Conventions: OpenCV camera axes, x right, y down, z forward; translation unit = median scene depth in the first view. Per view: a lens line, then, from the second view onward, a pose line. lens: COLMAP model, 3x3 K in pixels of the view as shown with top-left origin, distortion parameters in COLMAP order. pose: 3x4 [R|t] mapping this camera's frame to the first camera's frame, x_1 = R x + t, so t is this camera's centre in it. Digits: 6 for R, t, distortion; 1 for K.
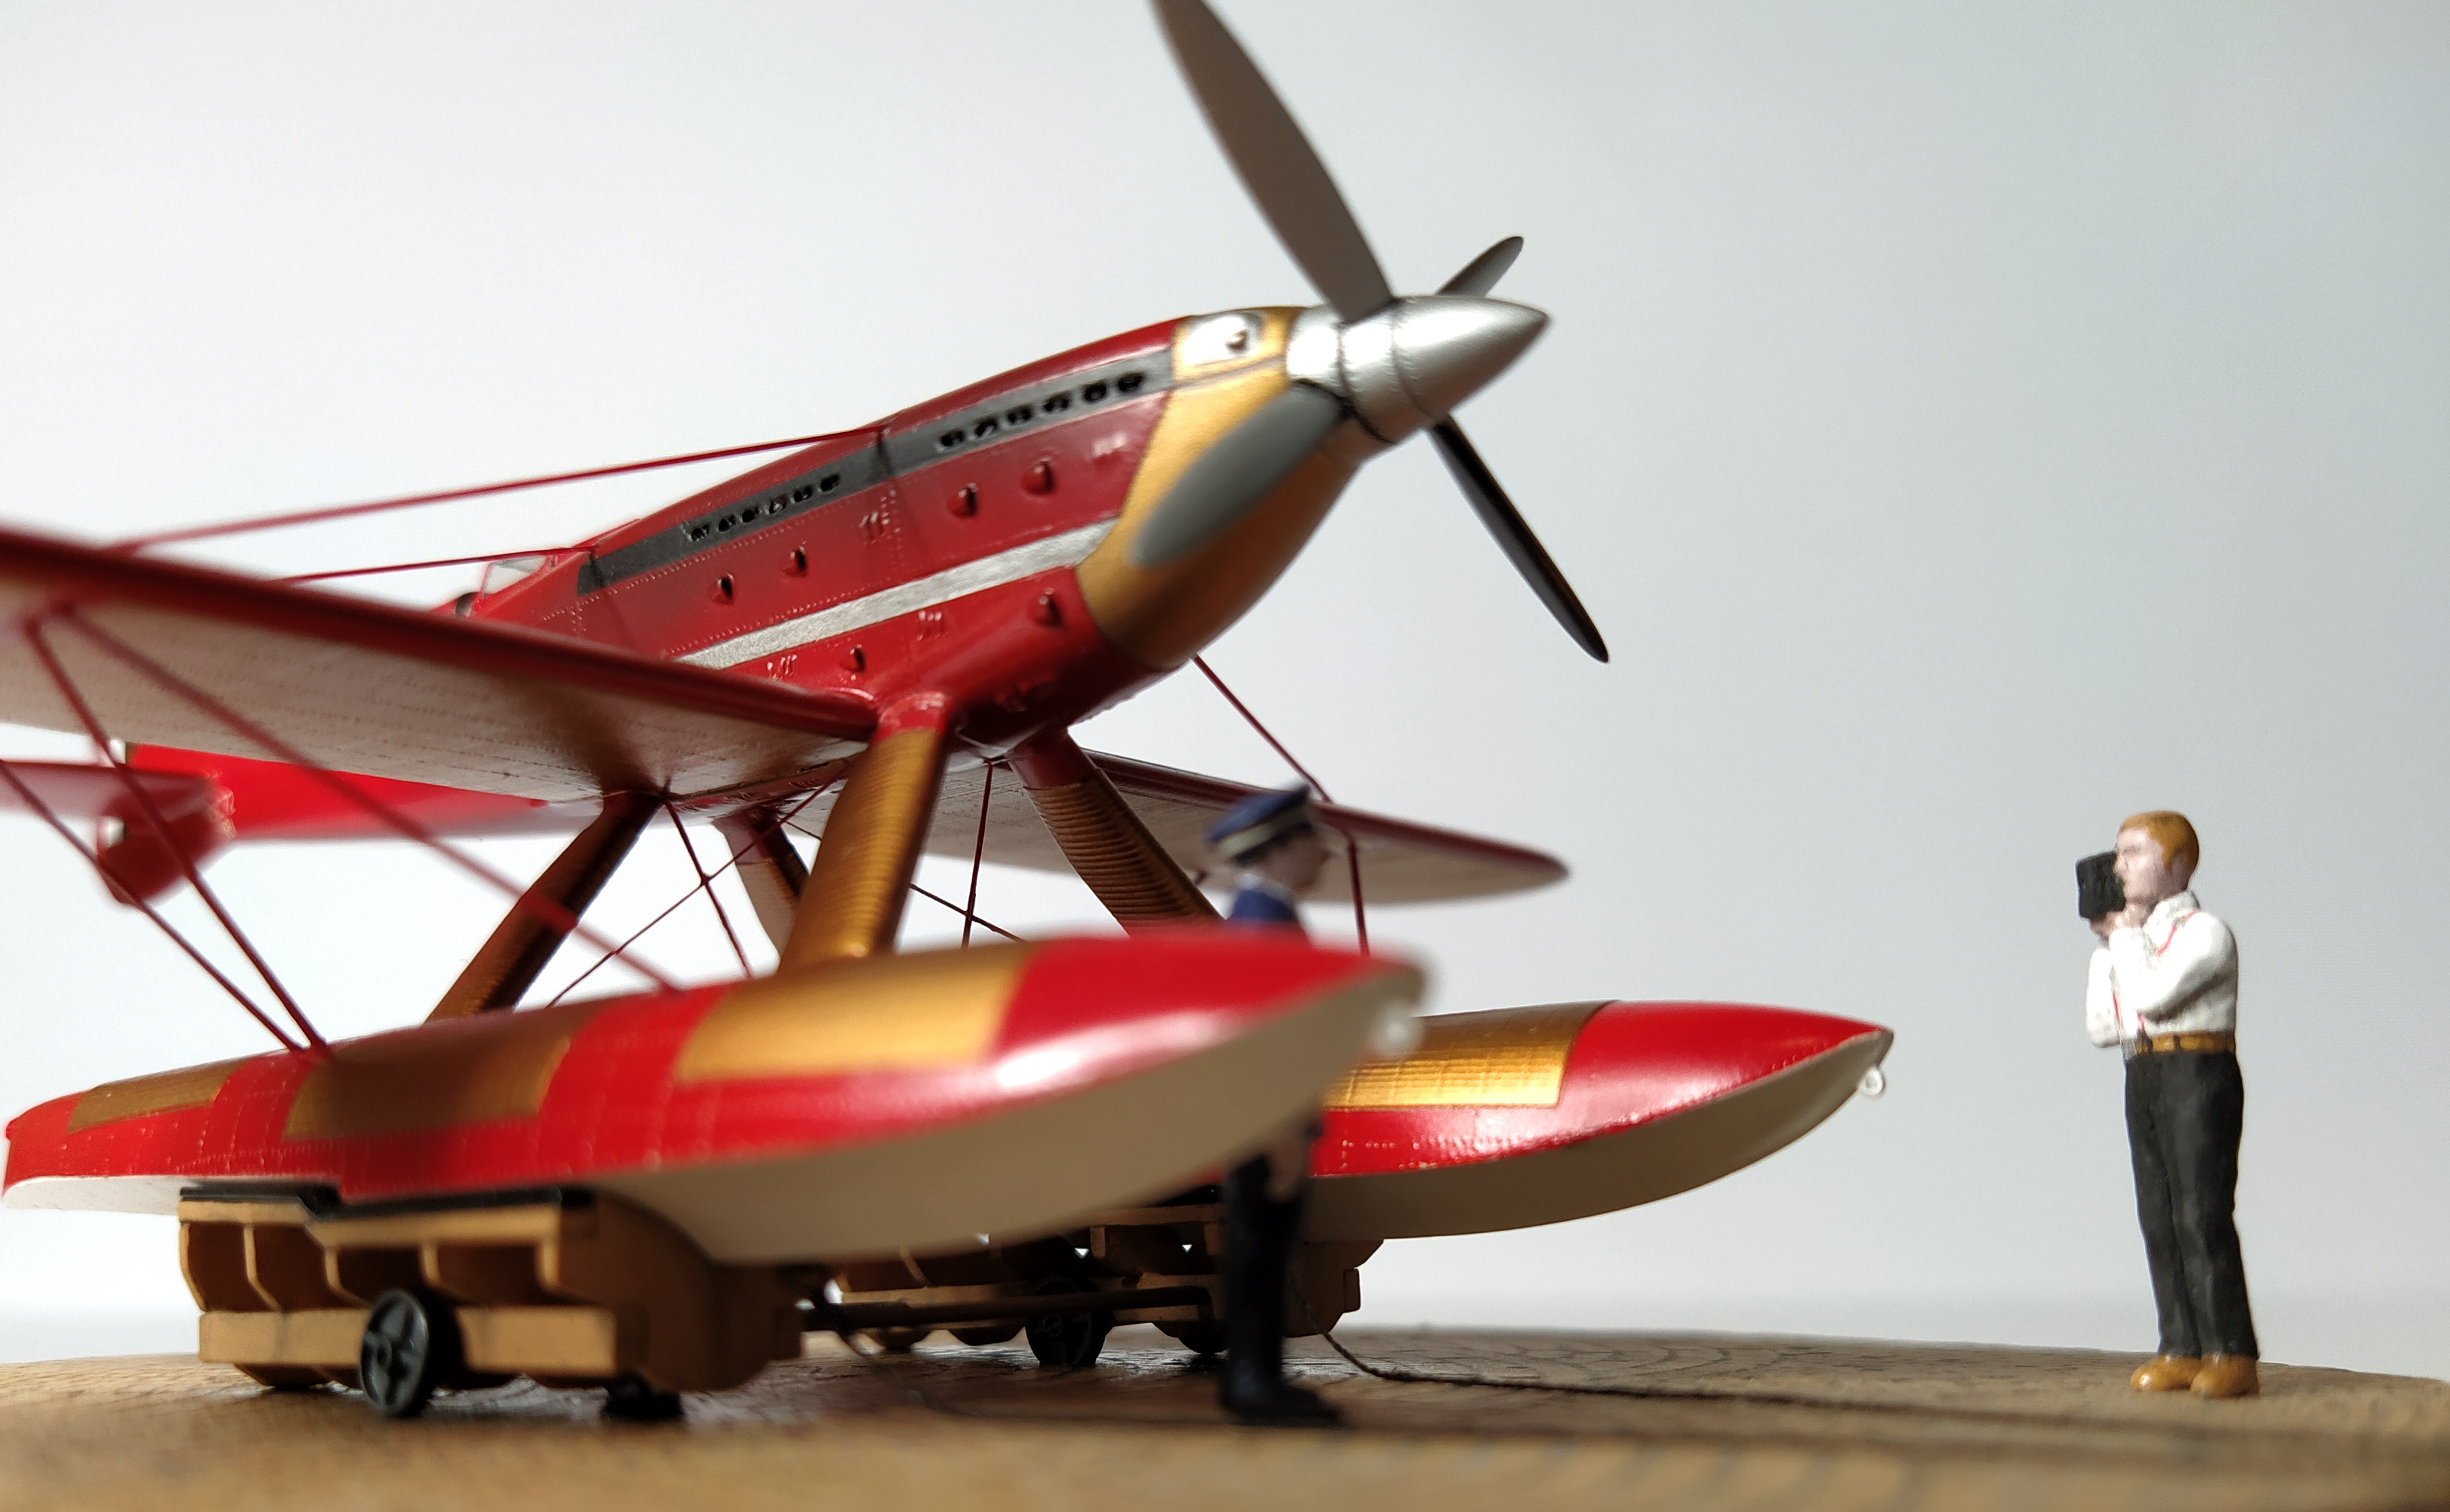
lens RADIAL K [[2649.9, 0, 1225.0], [0, 2649.9, 756.0], [0, 0, 1]] dist [-0.163840, 0.025215]
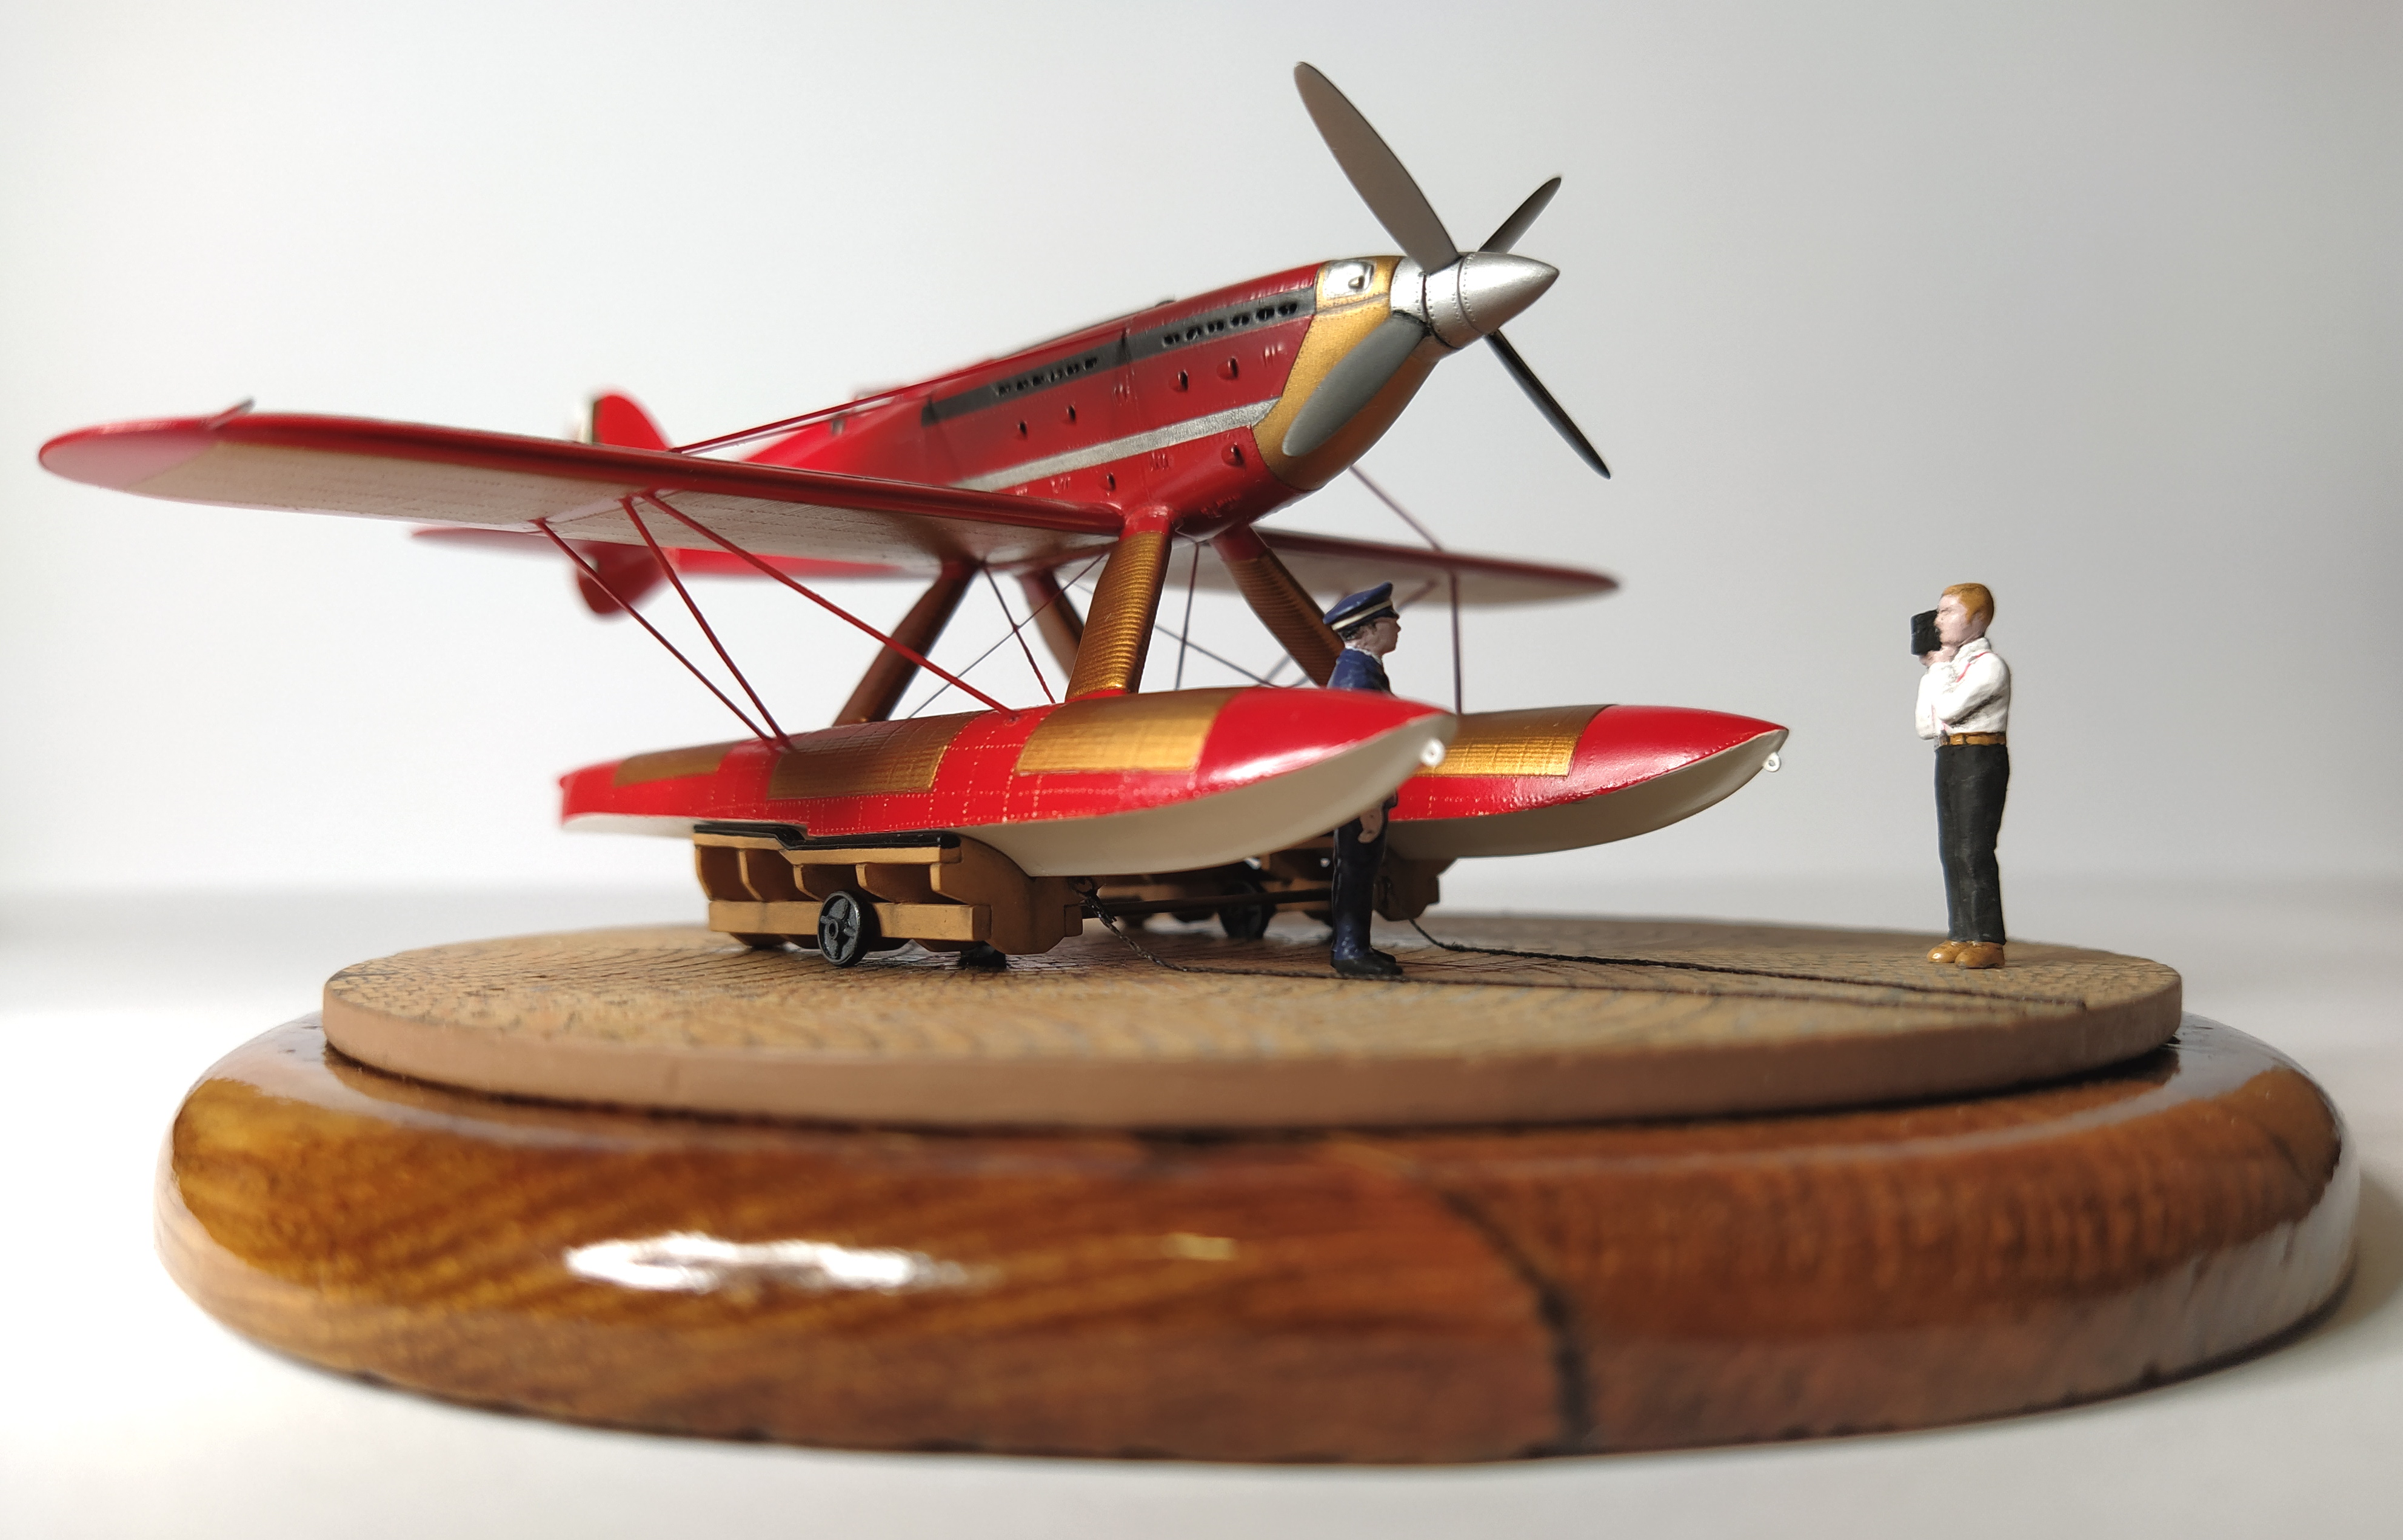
lens RADIAL K [[2319.4, 0, 1201.5], [0, 2319.4, 770.0], [0, 0, 1]] dist [-0.576565, 0.000303]
pose [[0.996417, 0.012093, -0.083711, 0.027076], [0.001233, 0.987544, 0.157337, -0.082482], [0.084571, -0.156876, 0.983991, -0.337121]]
